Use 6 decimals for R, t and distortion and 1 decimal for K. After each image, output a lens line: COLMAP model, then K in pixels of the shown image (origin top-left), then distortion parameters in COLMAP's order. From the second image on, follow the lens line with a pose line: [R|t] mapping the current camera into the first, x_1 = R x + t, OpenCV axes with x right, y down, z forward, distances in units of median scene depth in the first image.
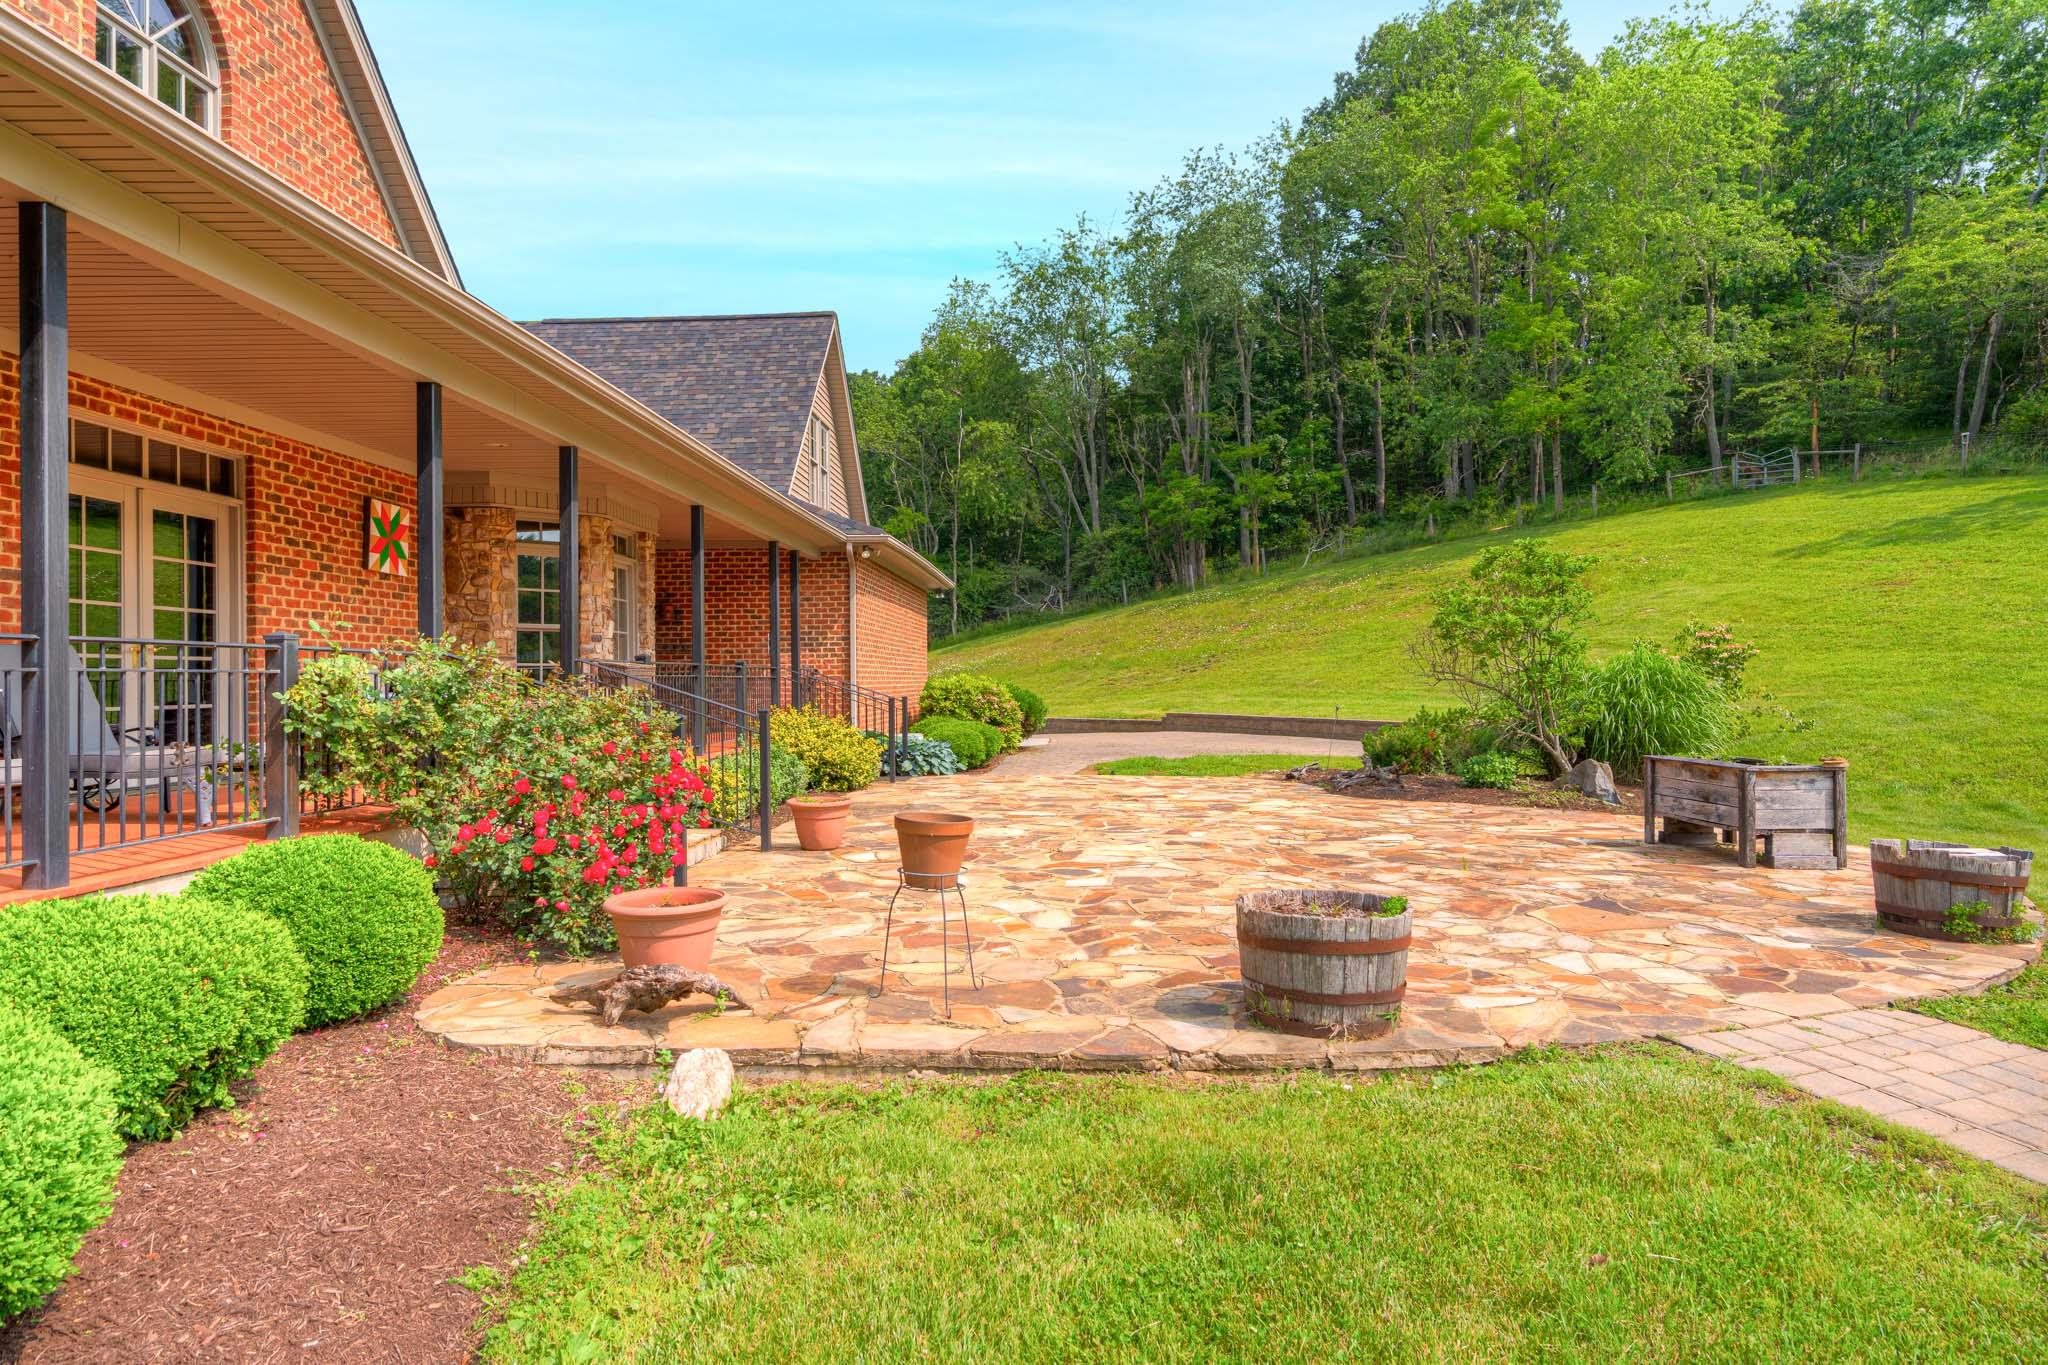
lens RADIAL K [[1213.0, 0, 1016.0], [0, 1213.0, 678.5], [0, 0, 1]] dist [0.000940, -0.000974]
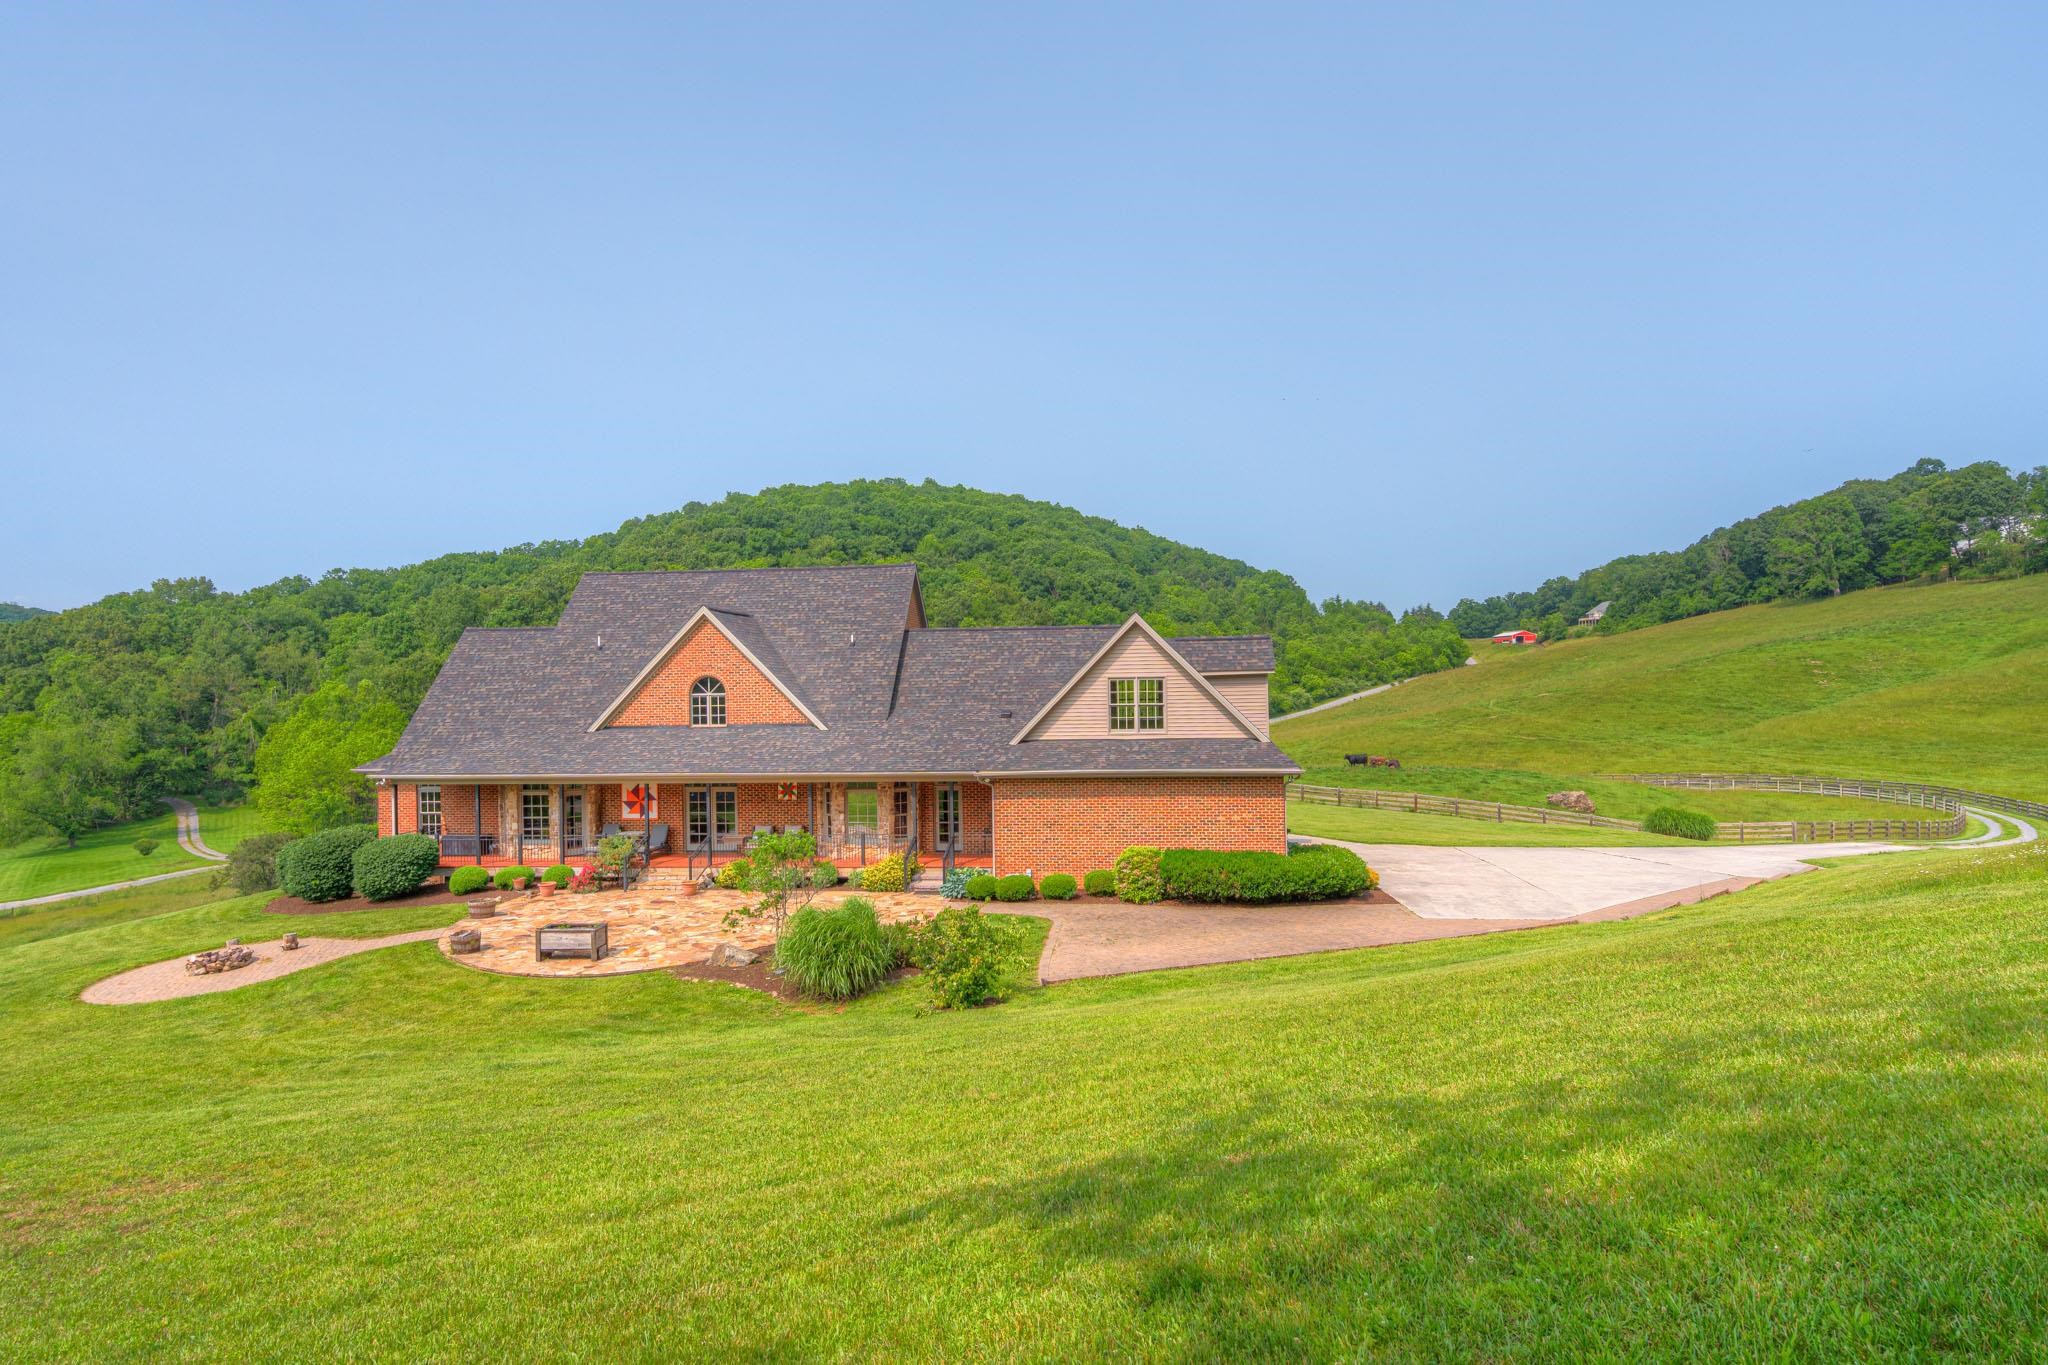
lens RADIAL K [[1121.0, 0, 1024.0], [0, 1121.0, 682.5], [0, 0, 1]] dist [0.003659, 0.001087]
pose [[-0.060779, 0.006977, -0.998127, 2.671676], [0.013296, 0.999893, 0.006179, -0.431941], [0.998063, -0.012896, -0.060865, 1.857104]]
